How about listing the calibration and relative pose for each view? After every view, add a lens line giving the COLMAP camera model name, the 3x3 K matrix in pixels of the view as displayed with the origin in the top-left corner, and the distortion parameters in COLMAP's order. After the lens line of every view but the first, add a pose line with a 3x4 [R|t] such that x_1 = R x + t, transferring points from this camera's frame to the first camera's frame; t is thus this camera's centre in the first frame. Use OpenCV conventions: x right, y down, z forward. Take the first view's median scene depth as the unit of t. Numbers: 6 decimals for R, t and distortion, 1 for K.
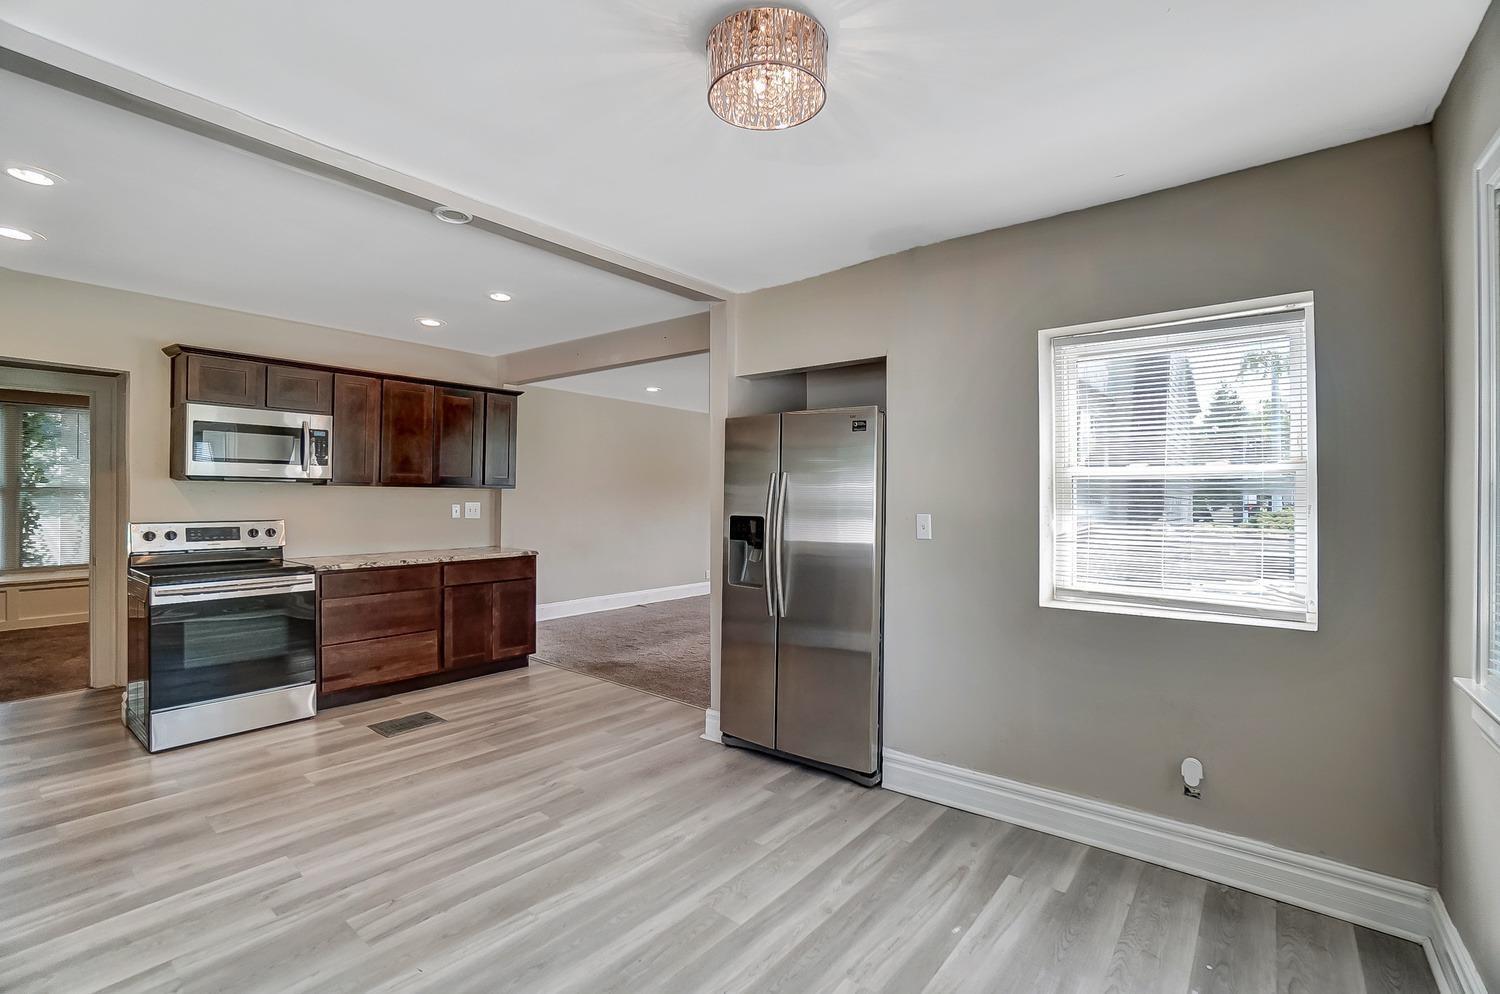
lens RADIAL K [[674.5, 0, 764.2], [0, 674.5, 496.9], [0, 0, 1]] dist [-0.061341, 0.025872]
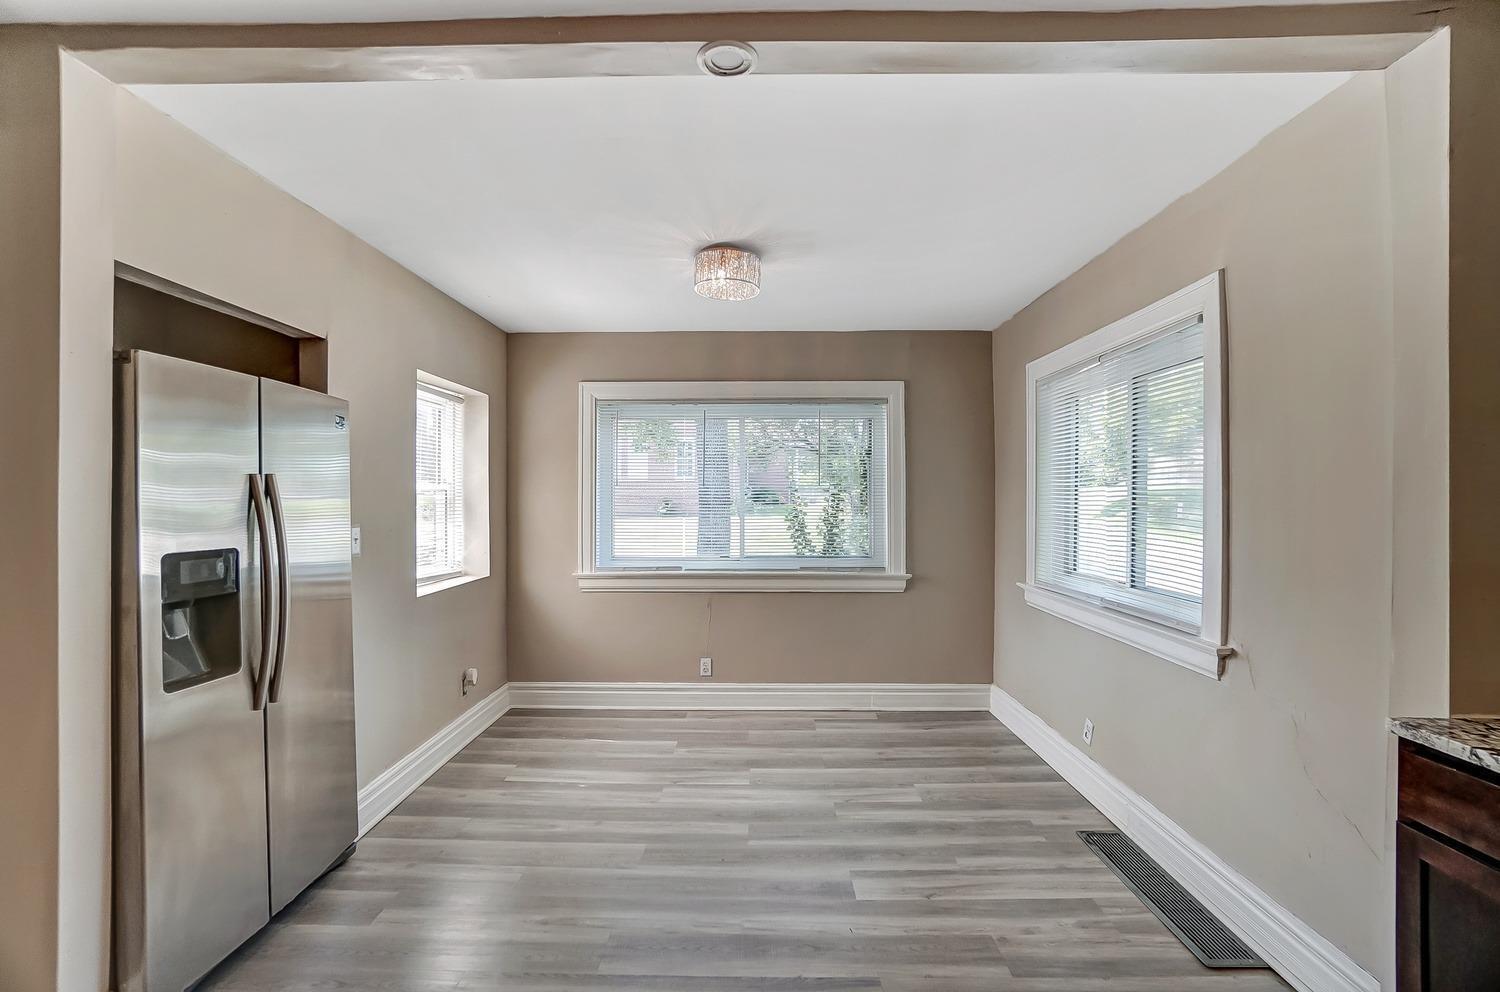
lens RADIAL K [[674.5, 0, 764.2], [0, 674.5, 495.9], [0, 0, 1]] dist [-0.061341, 0.025872]
pose [[-0.631123, -0.002284, 0.775680, -1.144441], [-0.002824, 0.999996, 0.000647, -0.024100], [-0.775678, -0.001782, -0.631126, 1.597609]]
